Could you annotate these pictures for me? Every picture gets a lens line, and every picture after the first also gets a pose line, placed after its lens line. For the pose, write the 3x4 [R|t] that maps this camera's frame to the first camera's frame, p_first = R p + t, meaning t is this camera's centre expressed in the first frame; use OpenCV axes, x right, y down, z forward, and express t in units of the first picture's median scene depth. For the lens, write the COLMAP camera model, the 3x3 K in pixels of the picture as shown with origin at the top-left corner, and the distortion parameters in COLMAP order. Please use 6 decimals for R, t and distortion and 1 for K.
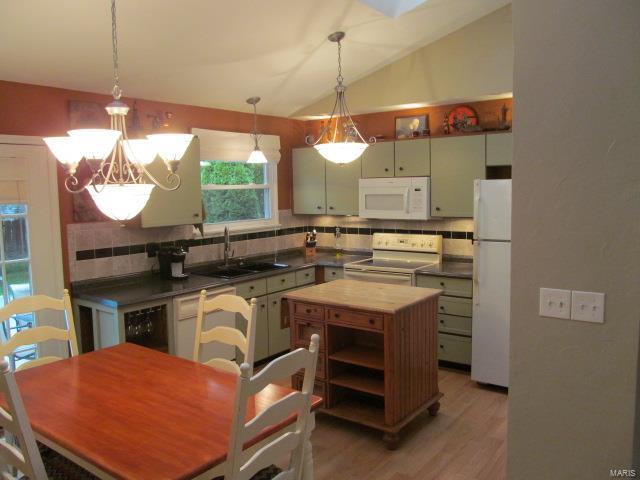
lens RADIAL K [[535.7, 0, 319.0], [0, 535.7, 241.8], [0, 0, 1]] dist [-0.046089, 0.001118]
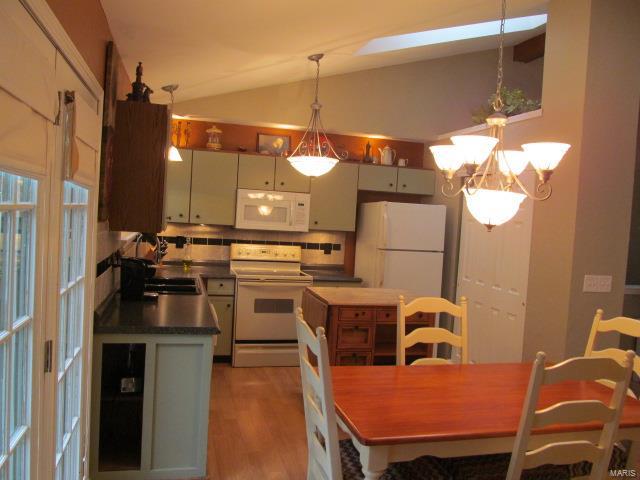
lens RADIAL K [[535.7, 0, 317.3], [0, 535.7, 238.2], [0, 0, 1]] dist [-0.046089, 0.001118]
pose [[0.628546, 0.019260, 0.777534, -0.654640], [0.008304, 0.999470, -0.031471, 0.007258], [-0.777728, 0.026237, 0.628053, 0.286056]]
